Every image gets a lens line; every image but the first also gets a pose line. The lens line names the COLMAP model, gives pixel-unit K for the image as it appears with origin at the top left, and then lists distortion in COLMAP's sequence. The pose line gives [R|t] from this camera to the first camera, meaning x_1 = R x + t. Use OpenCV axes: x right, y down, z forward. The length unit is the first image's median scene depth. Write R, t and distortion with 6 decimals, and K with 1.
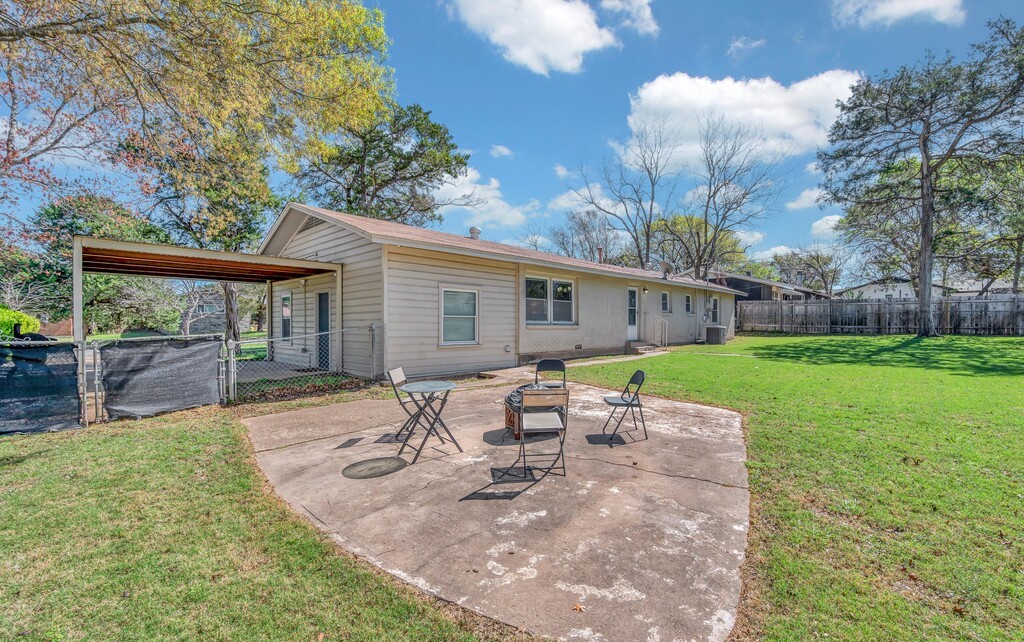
lens RADIAL K [[433.3, 0, 512.3], [0, 433.3, 320.6], [0, 0, 1]] dist [-0.014167, -0.000142]
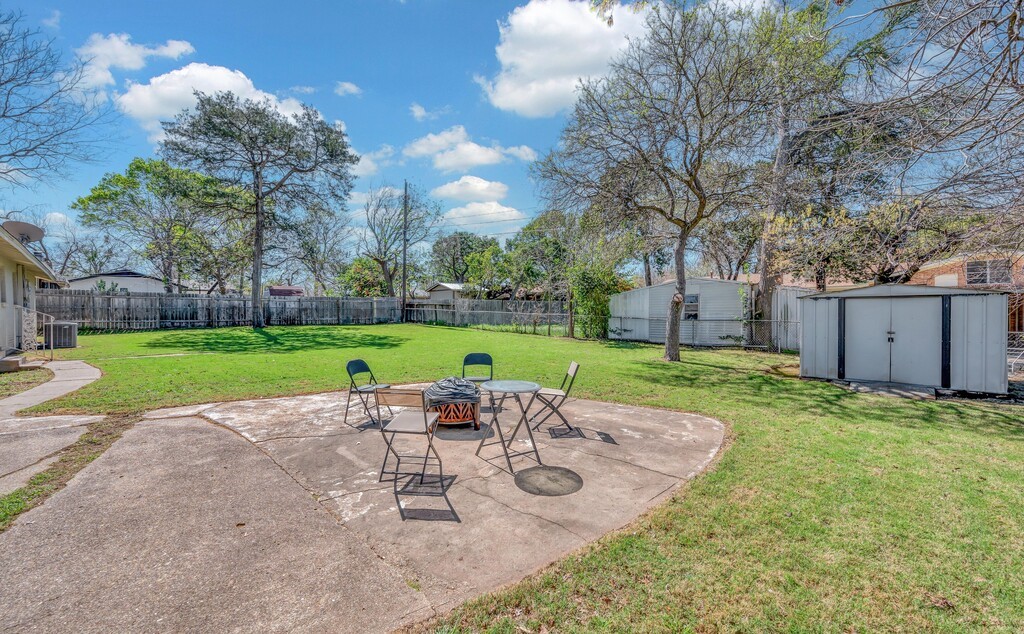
lens RADIAL K [[441.2, 0, 512.2], [0, 441.2, 316.4], [0, 0, 1]] dist [0.000755, -0.000009]
pose [[-0.007637, -0.006233, 0.999951, -0.322767], [0.001124, 0.999980, 0.006242, -0.002450], [-0.999970, 0.001172, -0.007630, 0.282105]]
